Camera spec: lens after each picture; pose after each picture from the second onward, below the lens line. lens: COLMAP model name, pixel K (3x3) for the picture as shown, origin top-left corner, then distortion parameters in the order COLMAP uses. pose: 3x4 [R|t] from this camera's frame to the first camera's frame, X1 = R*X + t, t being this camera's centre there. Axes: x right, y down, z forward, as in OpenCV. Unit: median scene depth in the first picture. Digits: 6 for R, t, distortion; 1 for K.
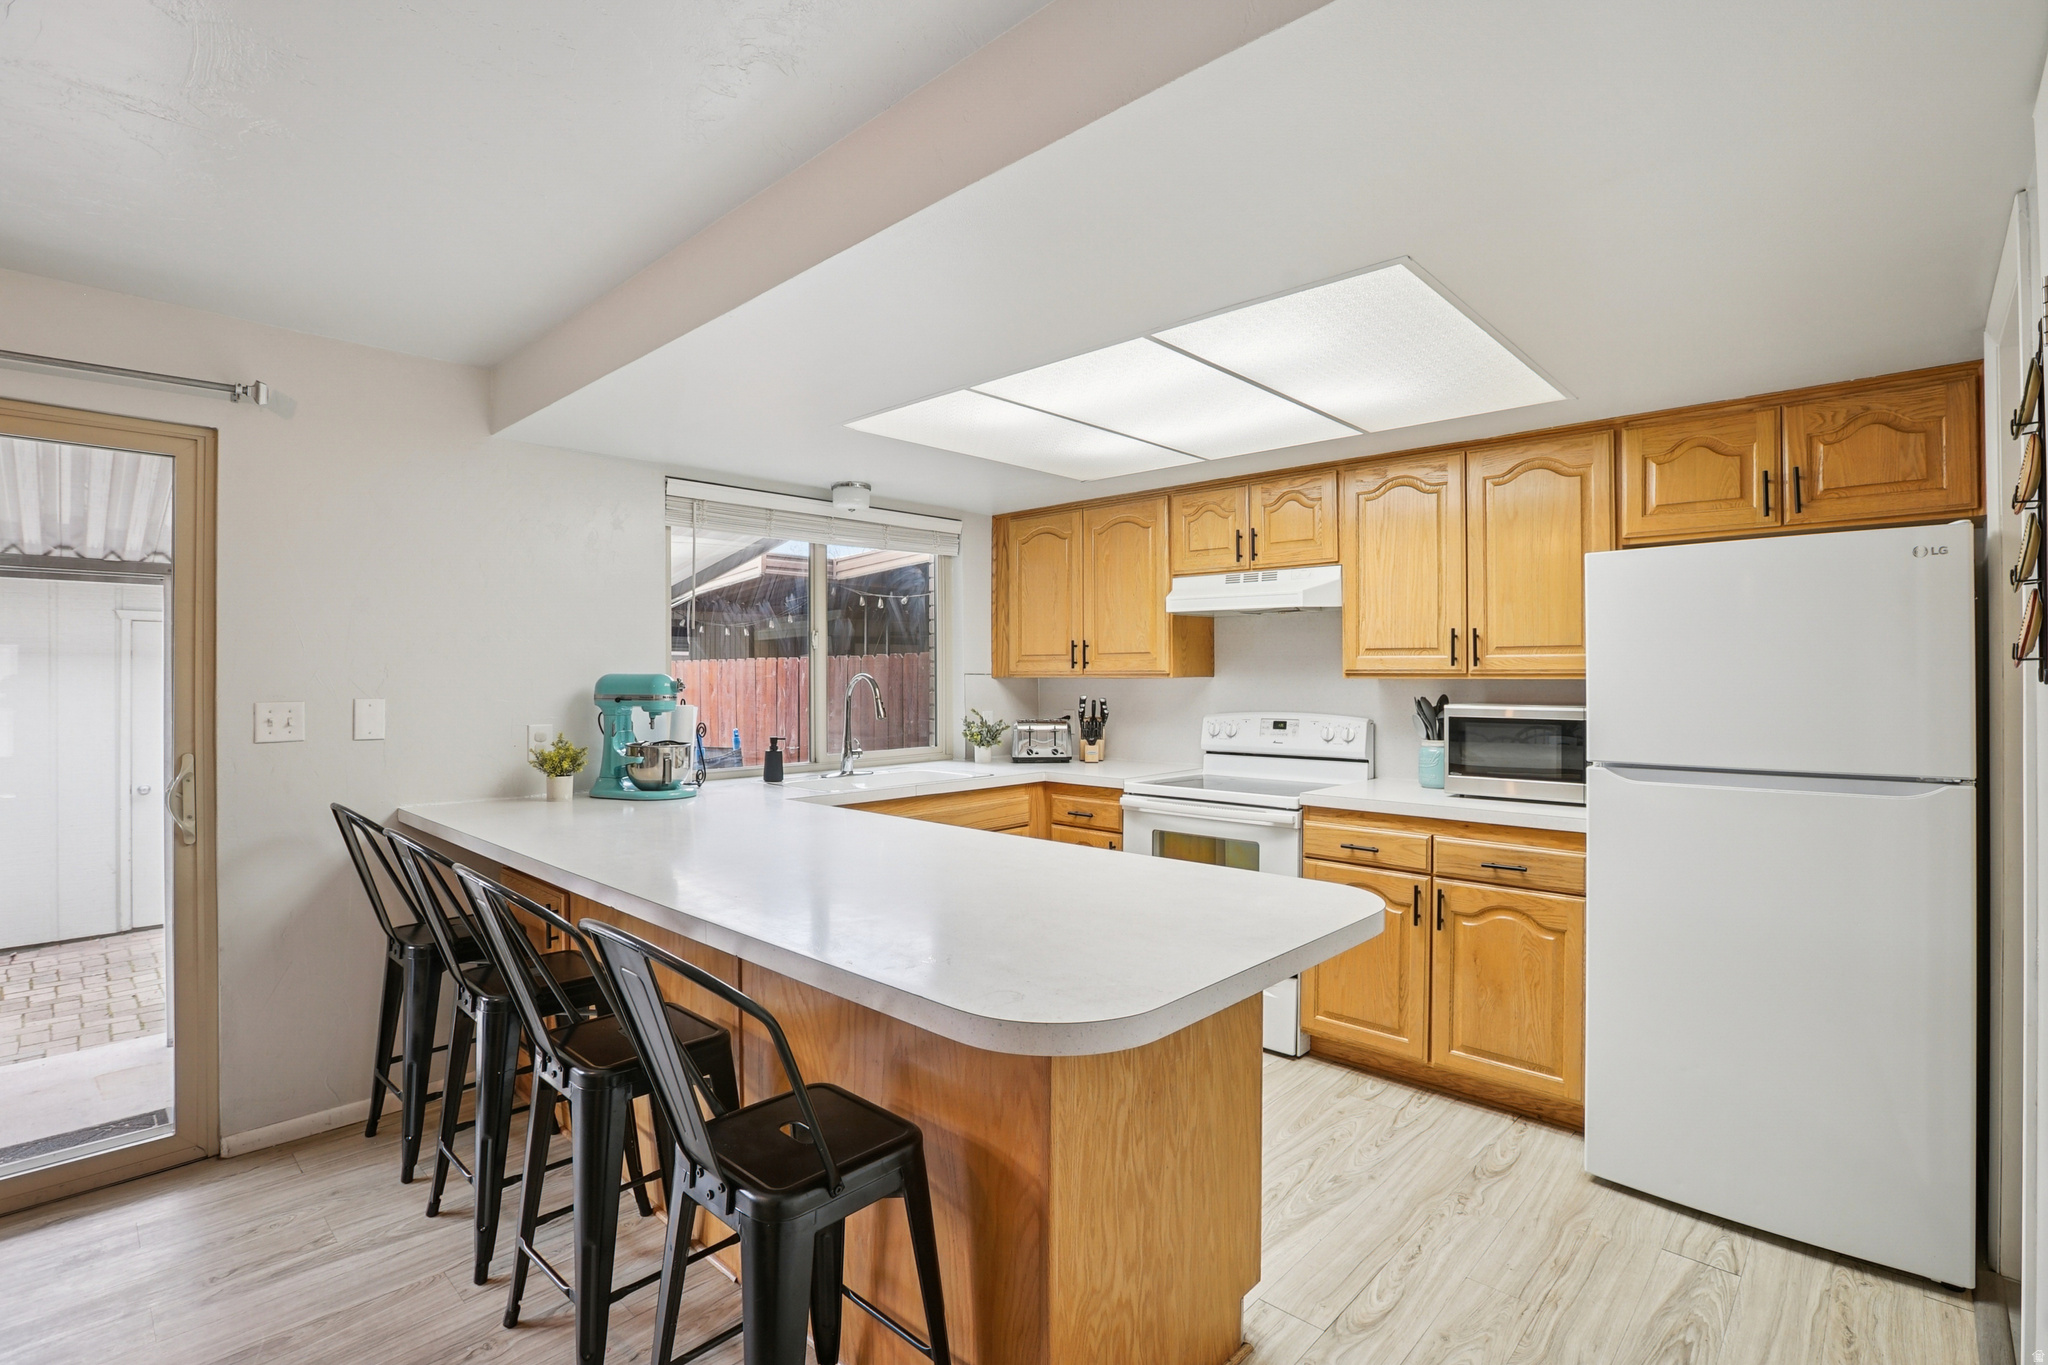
lens RADIAL K [[973.5, 0, 1034.2], [0, 973.5, 672.5], [0, 0, 1]] dist [-0.045370, 0.015560]
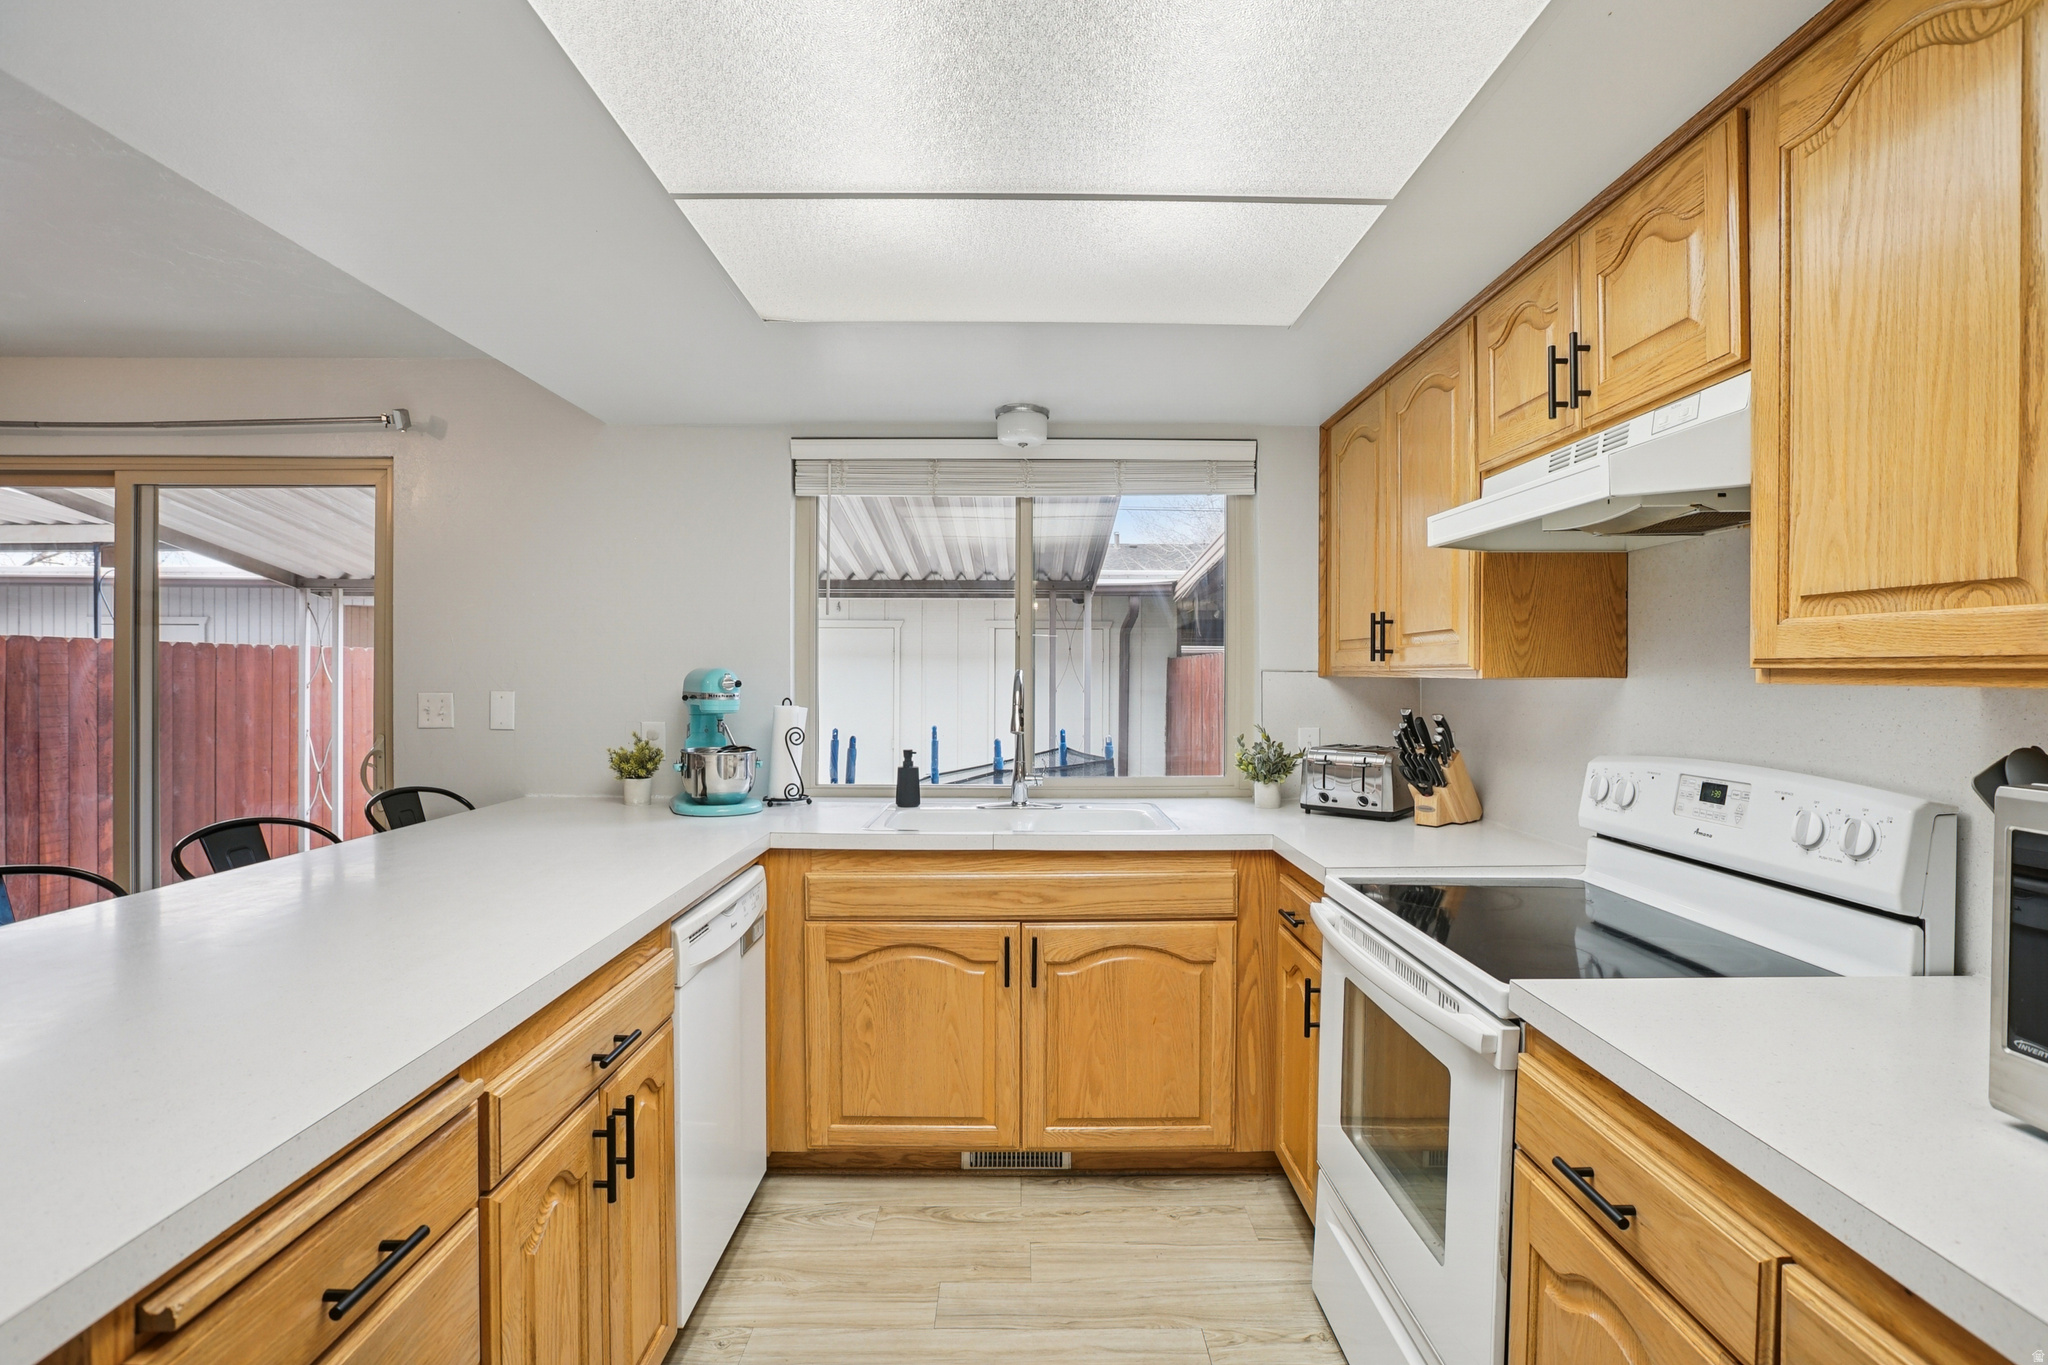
lens RADIAL K [[966.1, 0, 1023.8], [0, 966.1, 686.5], [0, 0, 1]] dist [-0.061802, 0.026941]
pose [[0.686222, 0.015218, -0.727233, 0.408455], [-0.003568, 0.999840, 0.017556, 0.002328], [0.727383, -0.009452, 0.686166, 0.596883]]
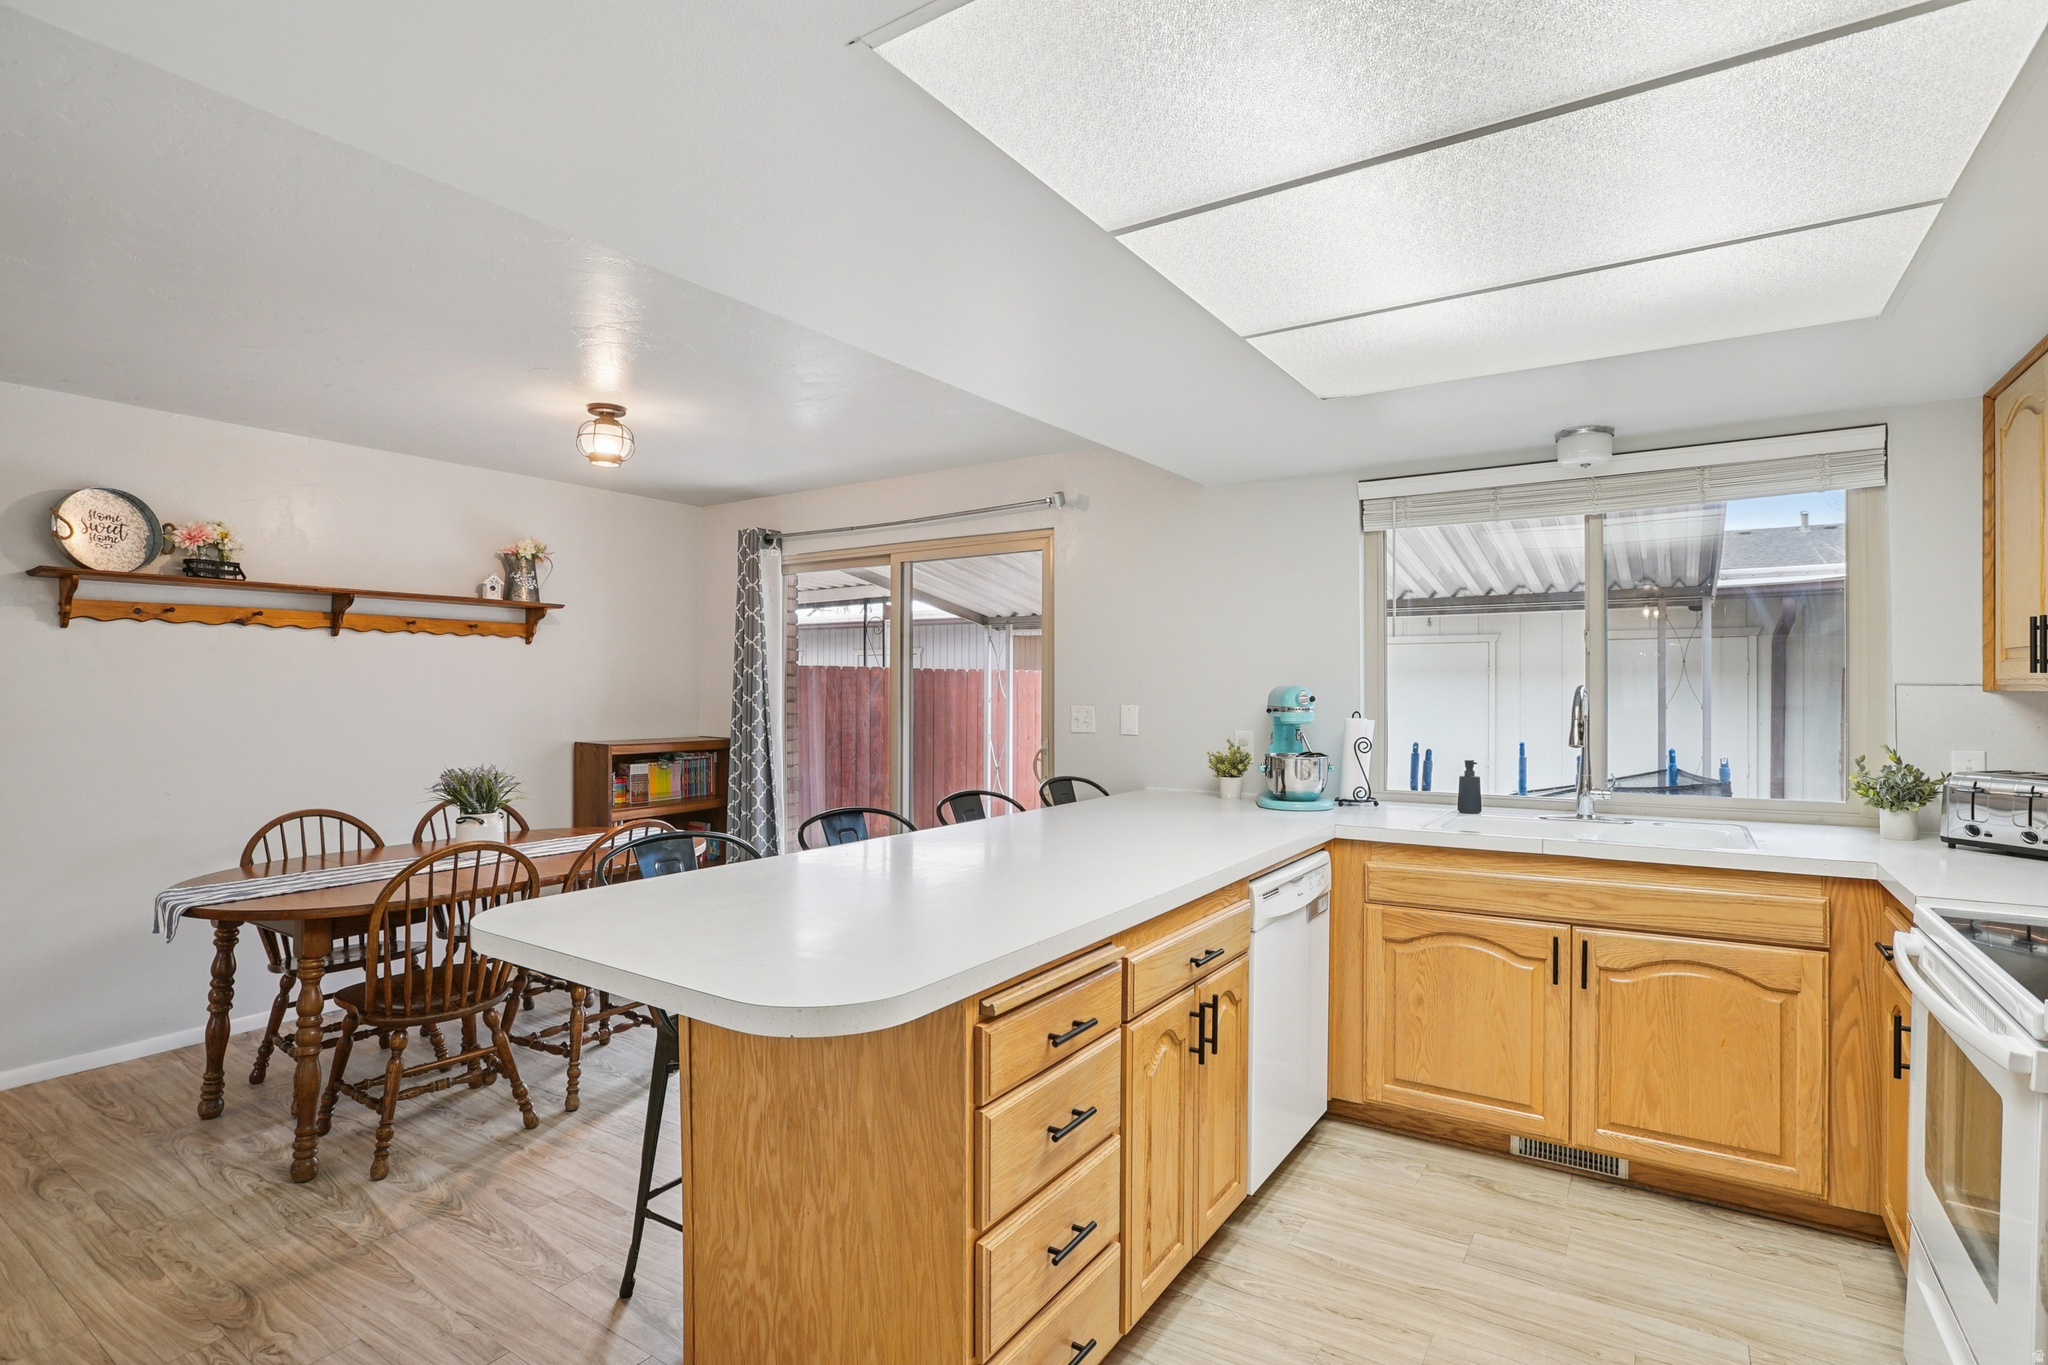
lens RADIAL K [[984.7, 0, 1039.7], [0, 984.7, 685.1], [0, 0, 1]] dist [-0.034289, 0.011856]
pose [[0.170513, -0.000745, -0.985355, 0.570136], [0.003491, 0.999994, -0.000152, 0.000815], [0.985349, -0.003414, 0.170515, 0.545127]]
